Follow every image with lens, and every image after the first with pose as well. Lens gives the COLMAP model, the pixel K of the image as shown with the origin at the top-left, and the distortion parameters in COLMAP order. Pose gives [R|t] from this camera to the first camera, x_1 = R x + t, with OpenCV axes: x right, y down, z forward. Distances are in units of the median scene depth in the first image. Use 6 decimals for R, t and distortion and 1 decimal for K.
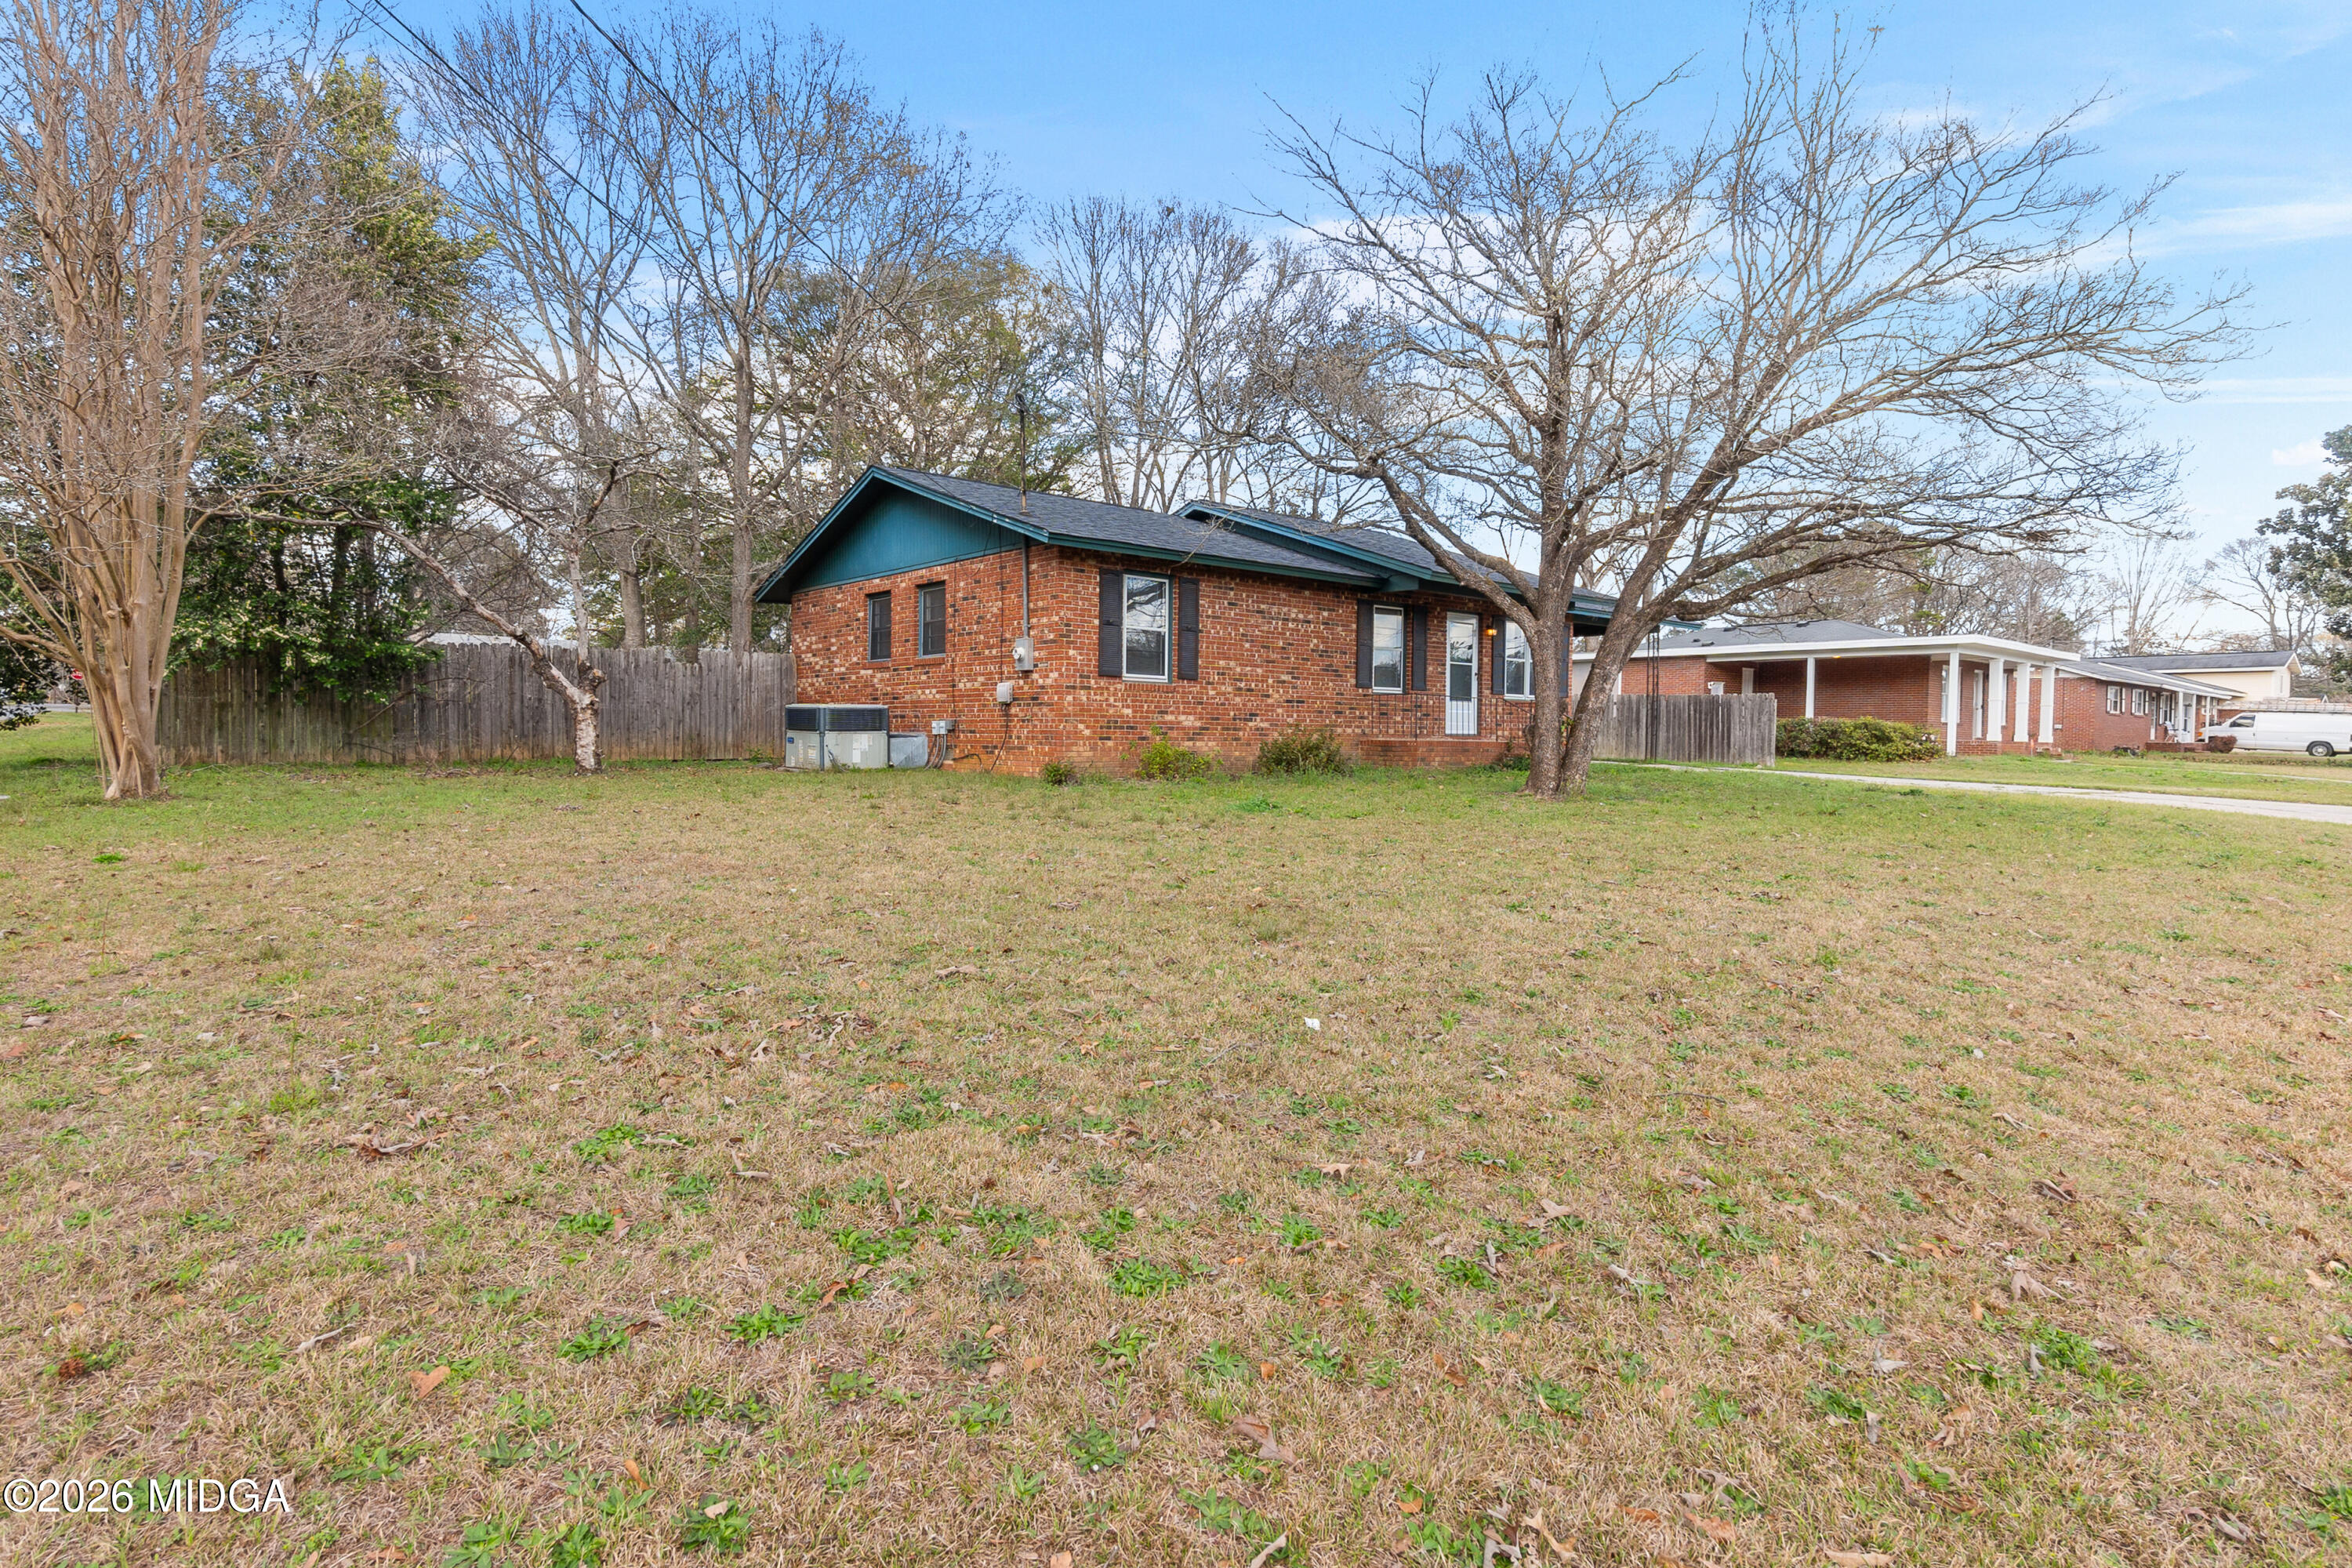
lens RADIAL K [[1008.7, 0, 1160.0], [0, 1008.7, 795.6], [0, 0, 1]] dist [0.011160, 0.000208]
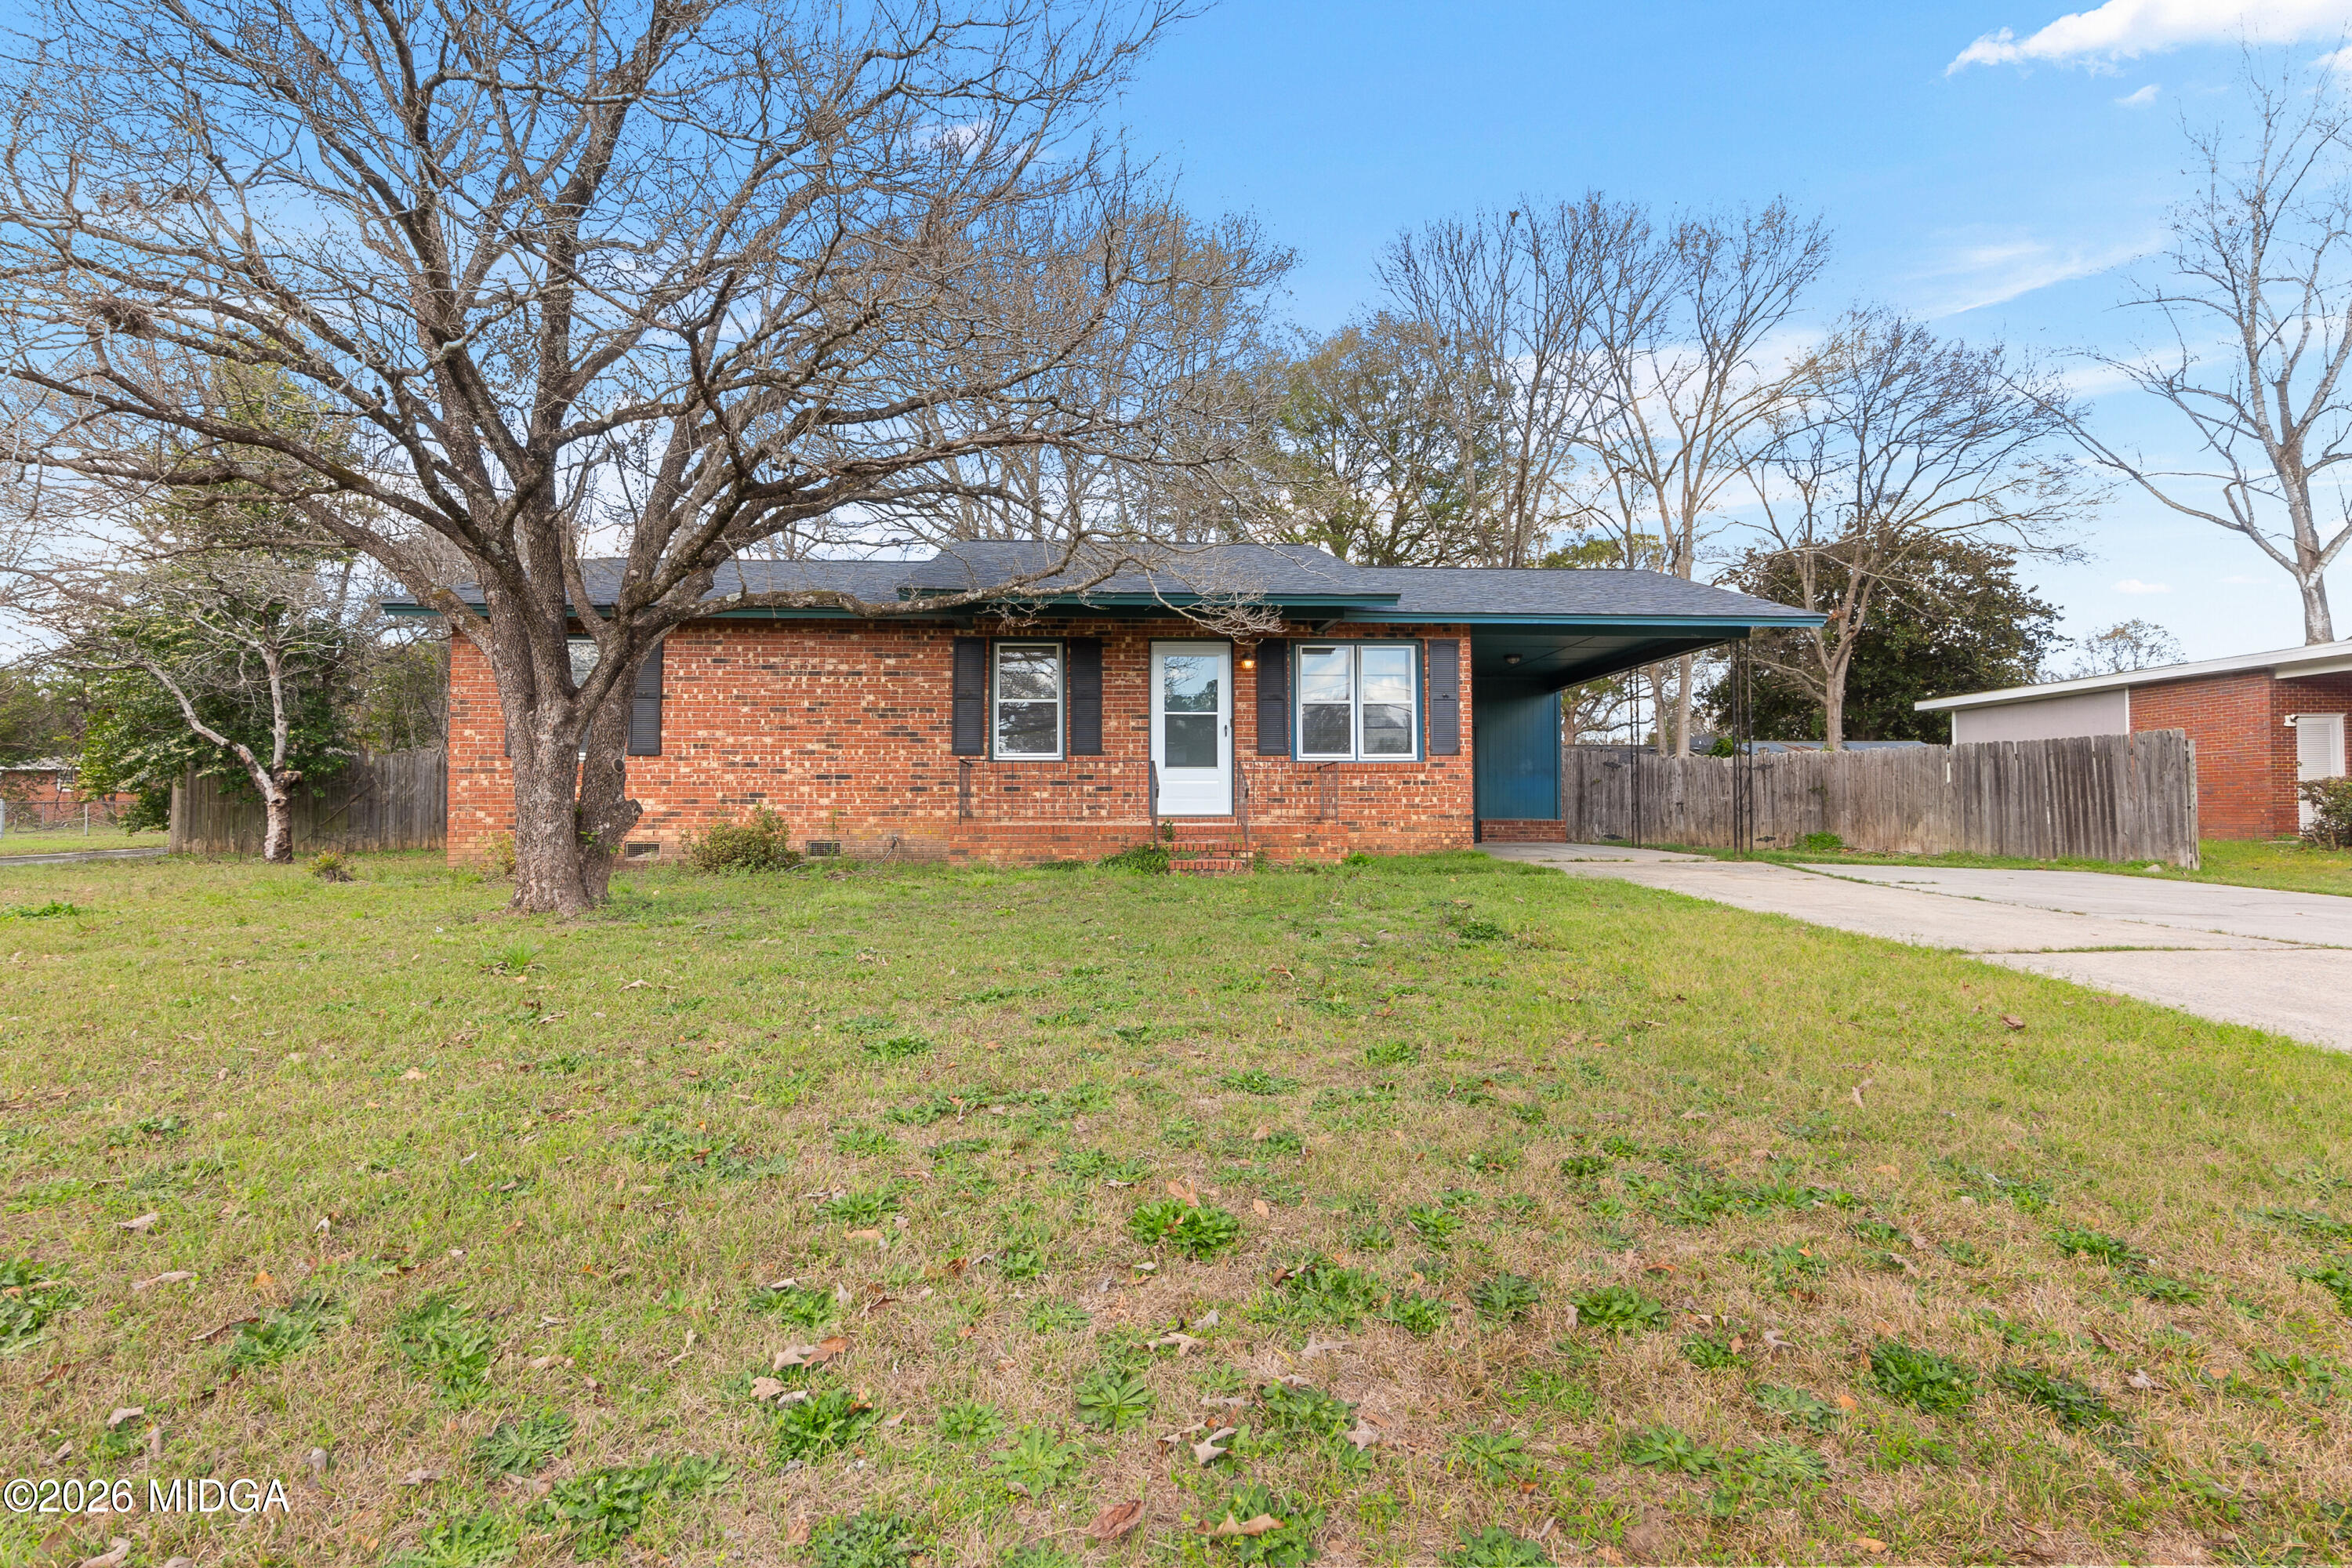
lens RADIAL K [[1008.7, 0, 1160.0], [0, 1008.7, 795.6], [0, 0, 1]] dist [0.011160, 0.000208]
pose [[0.837573, -0.026026, -0.545705, 0.662271], [-0.022499, 0.996374, -0.082052, -0.018267], [0.545862, 0.081003, 0.833951, 0.425867]]
